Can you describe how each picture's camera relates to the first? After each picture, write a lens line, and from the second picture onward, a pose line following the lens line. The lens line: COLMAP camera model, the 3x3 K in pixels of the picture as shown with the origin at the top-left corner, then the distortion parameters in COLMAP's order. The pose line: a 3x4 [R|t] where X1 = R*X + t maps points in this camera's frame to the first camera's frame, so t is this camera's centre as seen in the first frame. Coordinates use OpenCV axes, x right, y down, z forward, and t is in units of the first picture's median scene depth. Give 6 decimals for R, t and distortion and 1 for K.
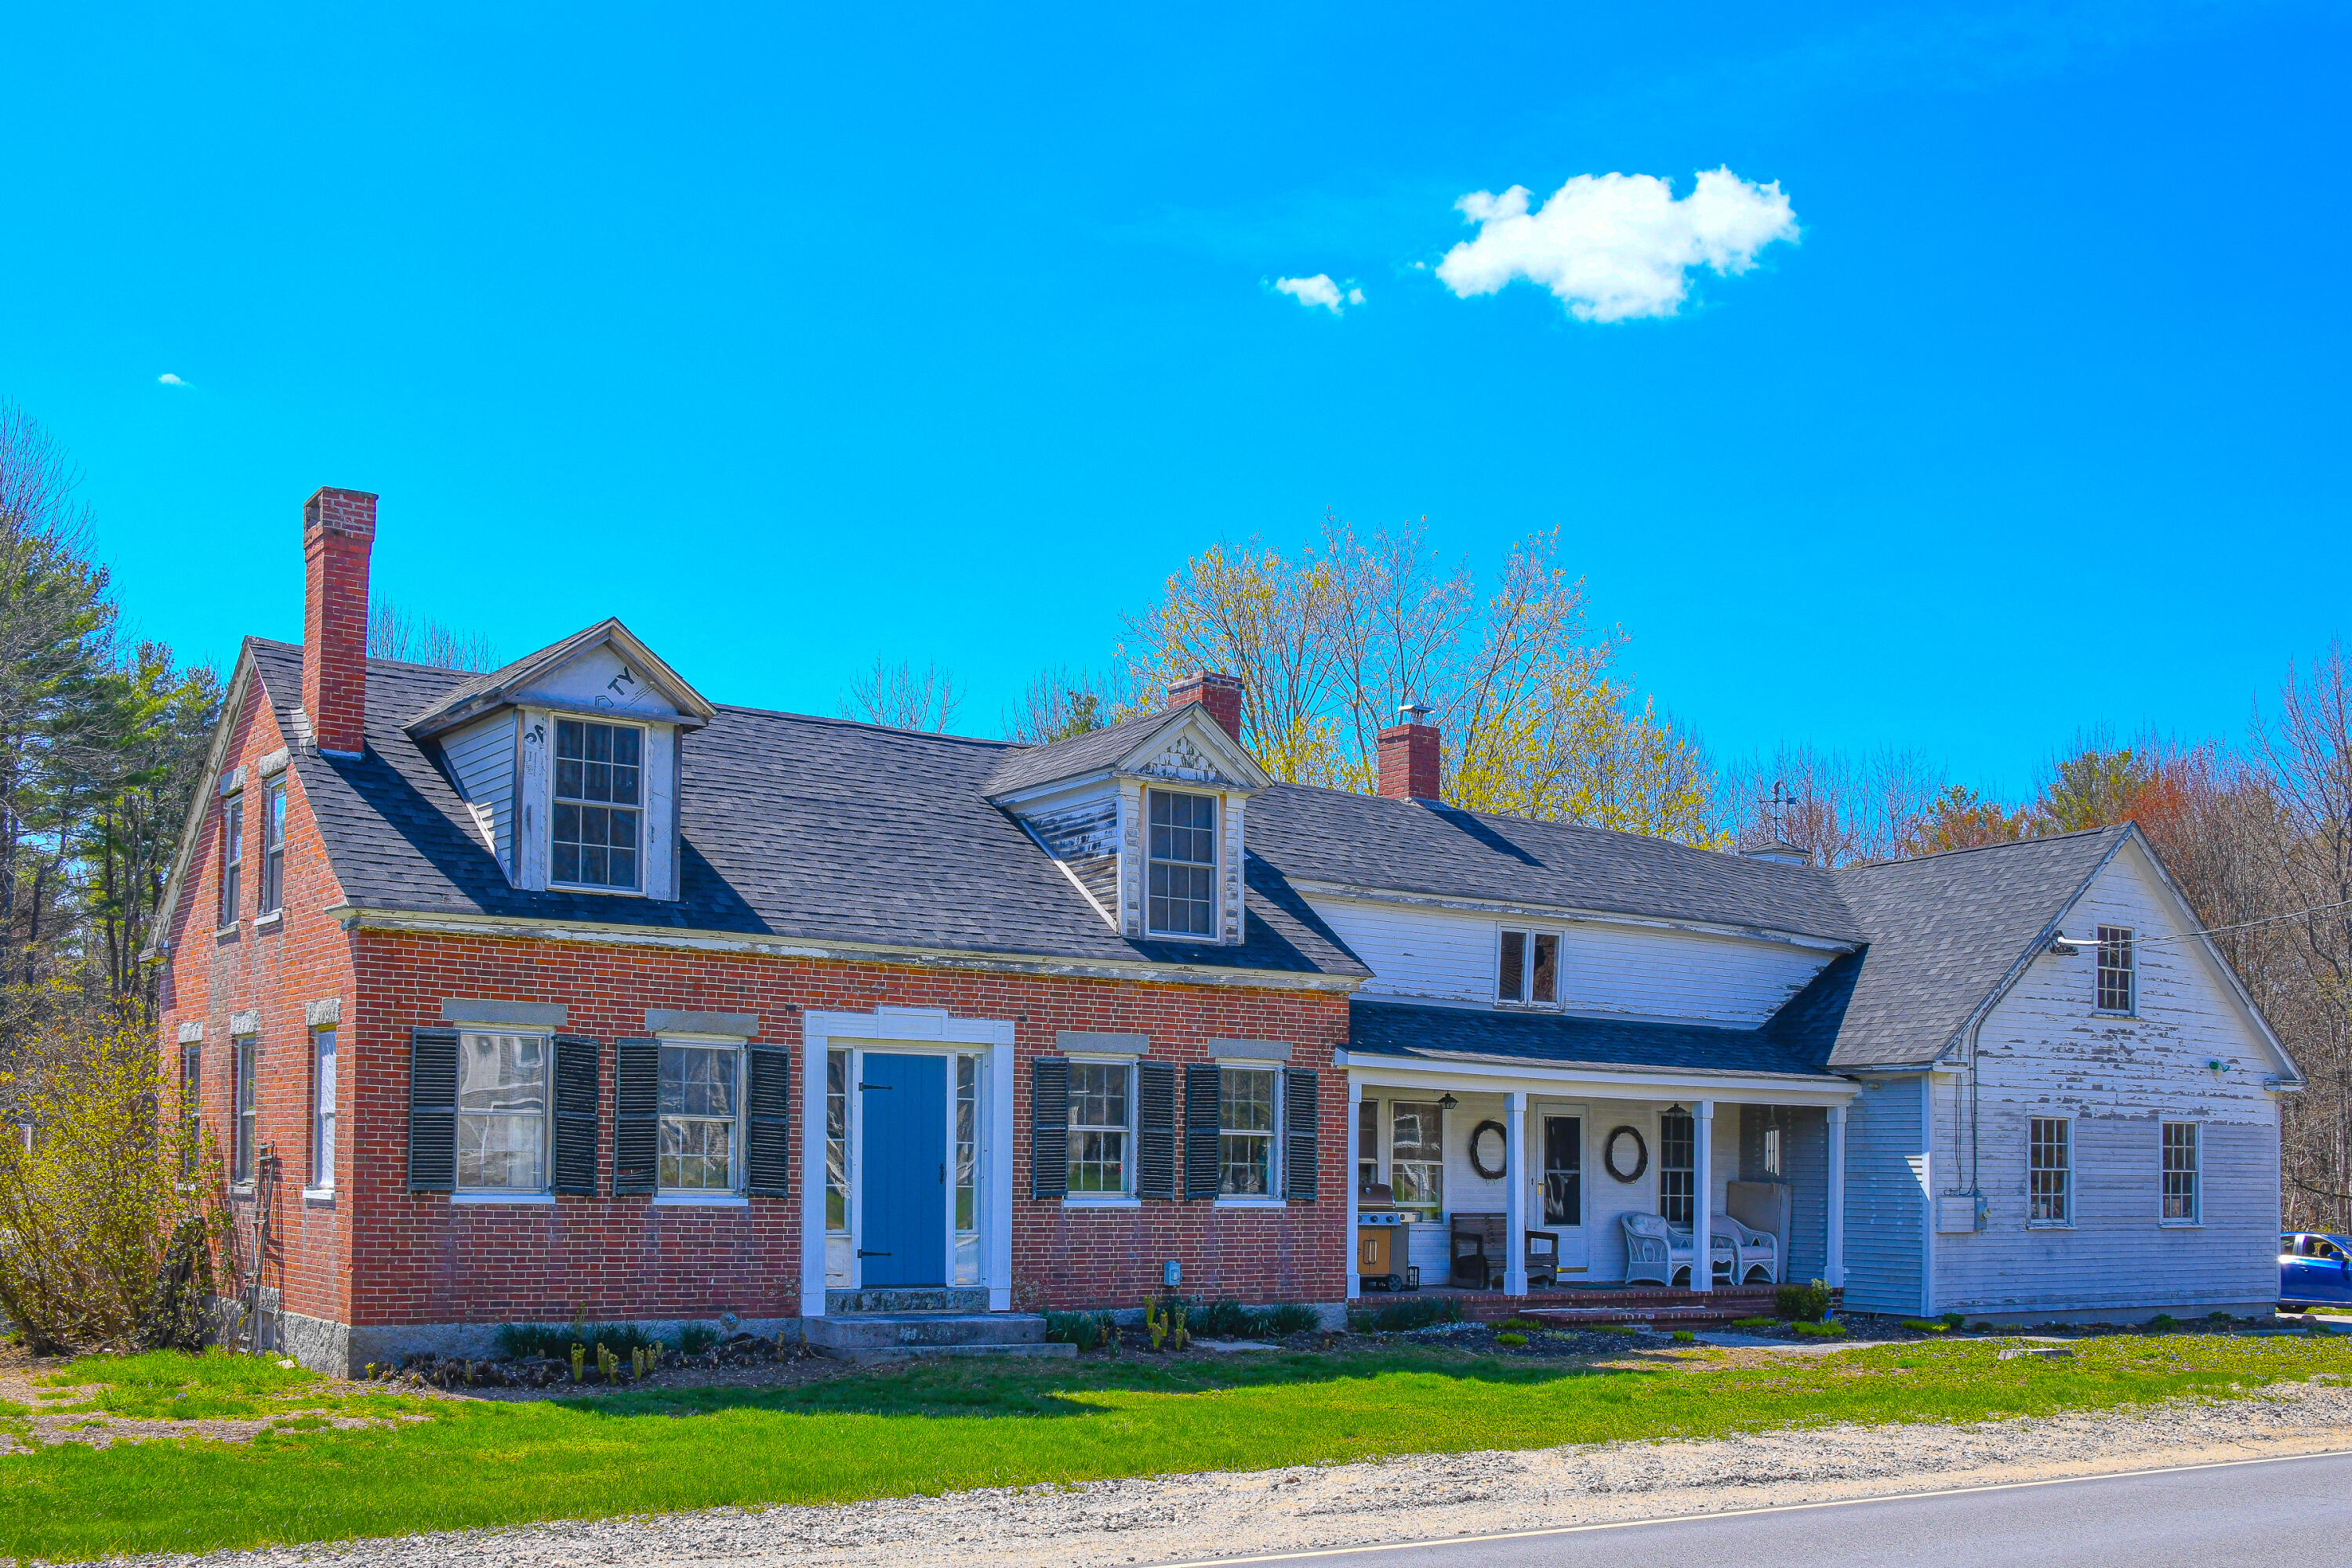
lens RADIAL K [[2573.6, 0, 1181.7], [0, 2573.6, 929.3], [0, 0, 1]] dist [-0.133856, 0.007108]
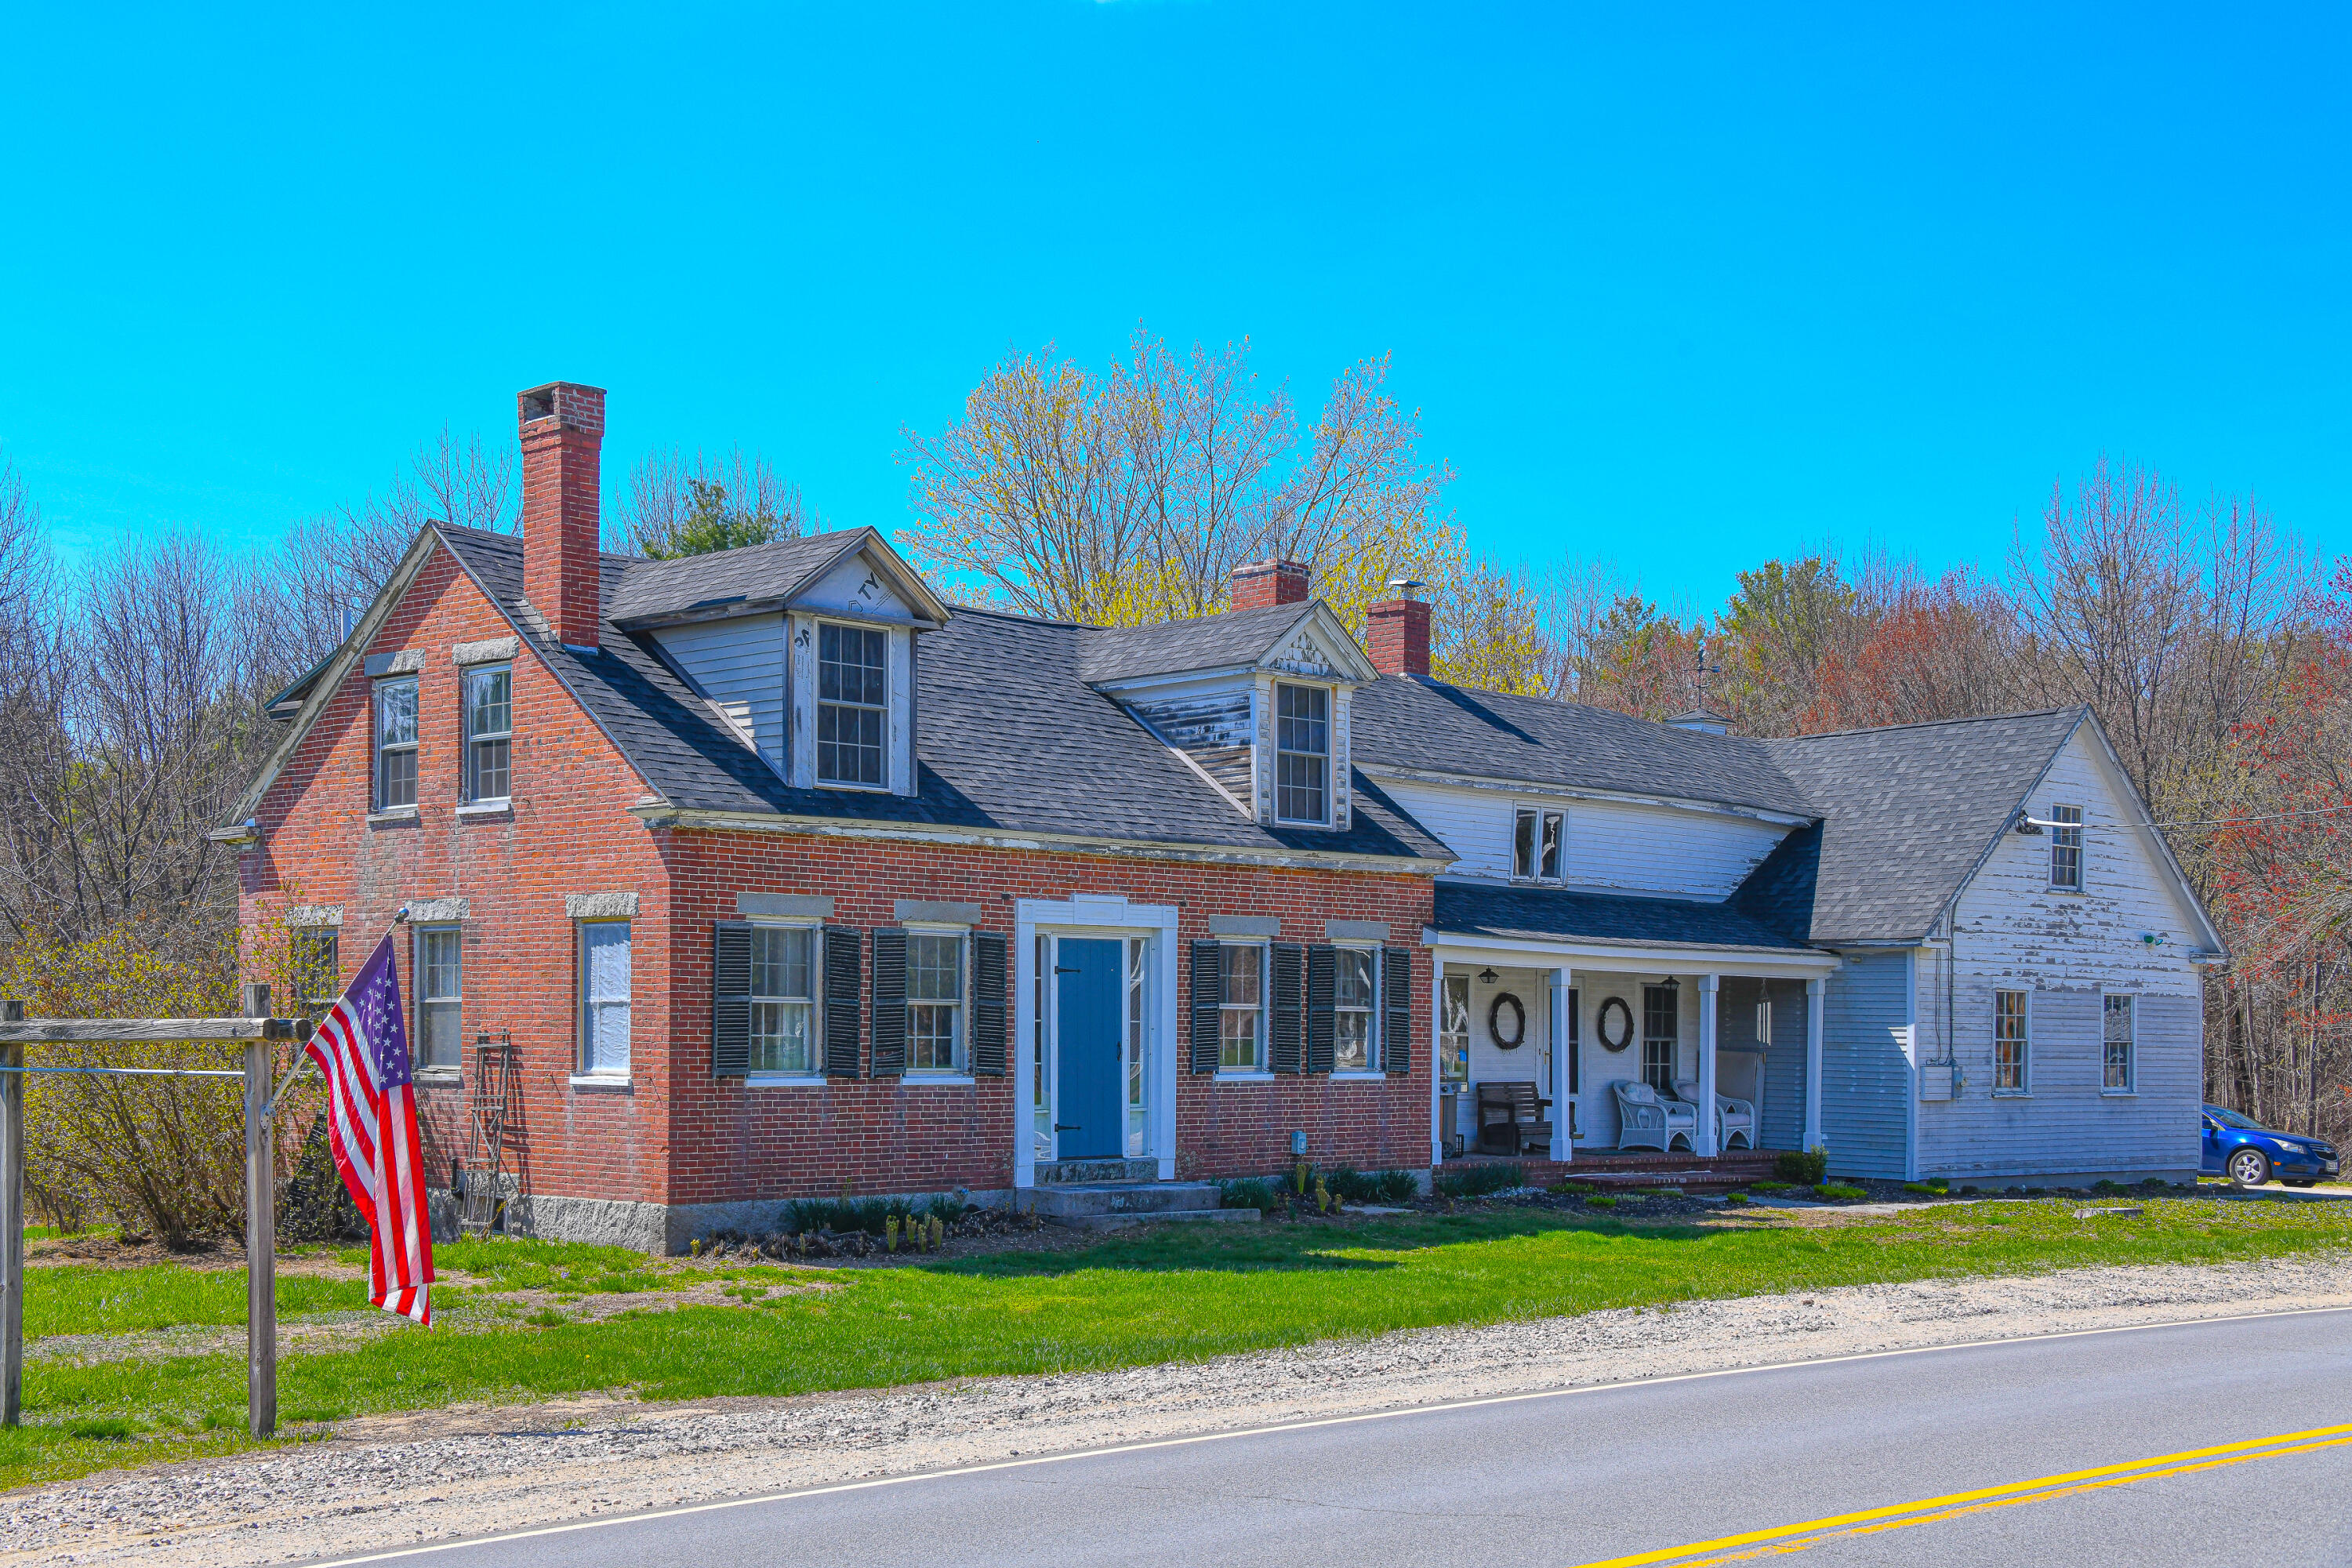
lens RADIAL K [[3084.6, 0, 1110.5], [0, 3084.6, 952.9], [0, 0, 1]] dist [0.036952, 0.056292]
pose [[0.985553, -0.000191, 0.169365, -0.277274], [-0.012144, 0.997346, 0.071793, -0.032485], [-0.168930, -0.072813, 0.982935, -0.219696]]
